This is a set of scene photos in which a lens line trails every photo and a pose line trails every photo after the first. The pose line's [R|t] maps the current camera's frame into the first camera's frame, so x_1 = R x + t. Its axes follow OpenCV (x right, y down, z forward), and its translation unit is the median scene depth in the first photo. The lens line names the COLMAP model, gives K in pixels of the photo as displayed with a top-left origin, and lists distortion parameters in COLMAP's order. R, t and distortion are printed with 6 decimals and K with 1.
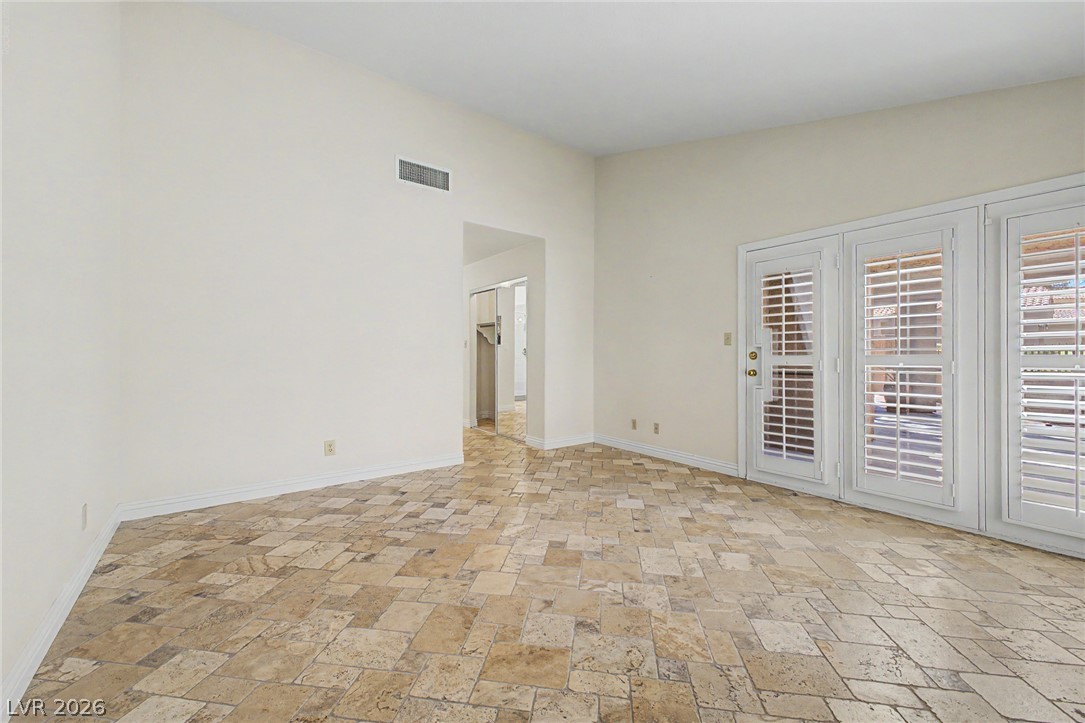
lens RADIAL K [[430.2, 0, 543.4], [0, 430.2, 356.7], [0, 0, 1]] dist [0.024462, -0.006813]
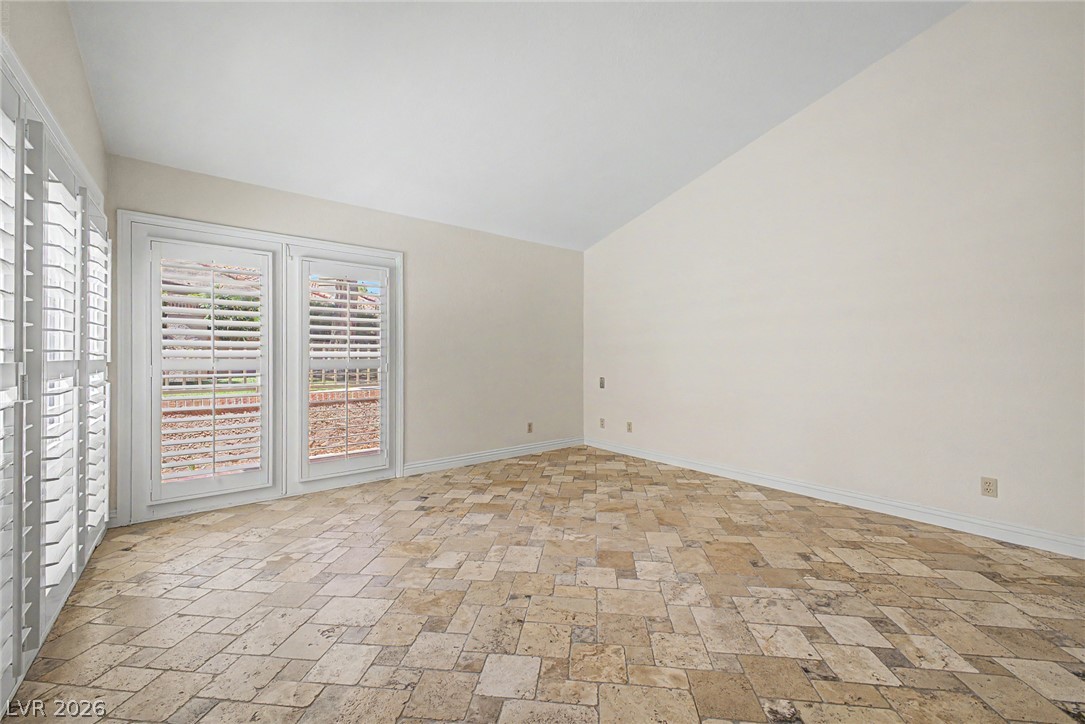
lens RADIAL K [[430.2, 0, 543.4], [0, 430.2, 357.2], [0, 0, 1]] dist [0.024462, -0.006813]
pose [[-0.999740, 0.000868, -0.022792, 0.234922], [0.000768, 0.999990, 0.004377, -0.012713], [0.022796, 0.004358, -0.999731, 1.991411]]
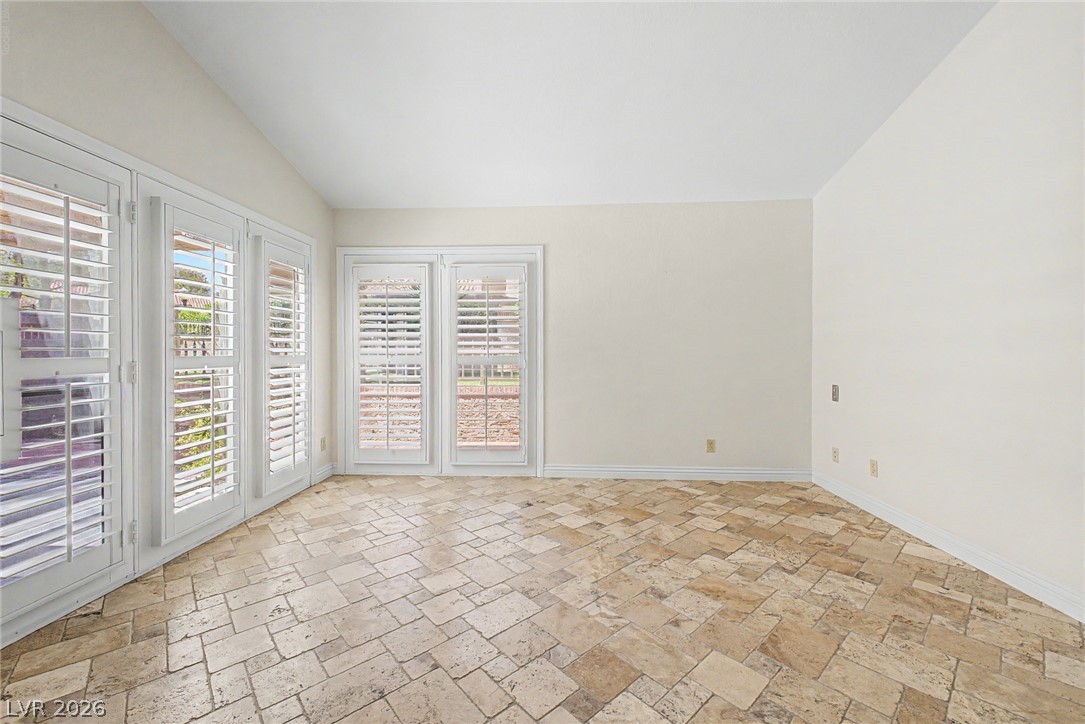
lens RADIAL K [[430.2, 0, 543.4], [0, 430.2, 357.2], [0, 0, 1]] dist [0.024462, -0.006813]
pose [[-0.767777, -0.004892, 0.640698, -0.296497], [0.003208, 0.999929, 0.011479, -0.011468], [-0.640709, 0.010869, -0.767707, 1.534972]]
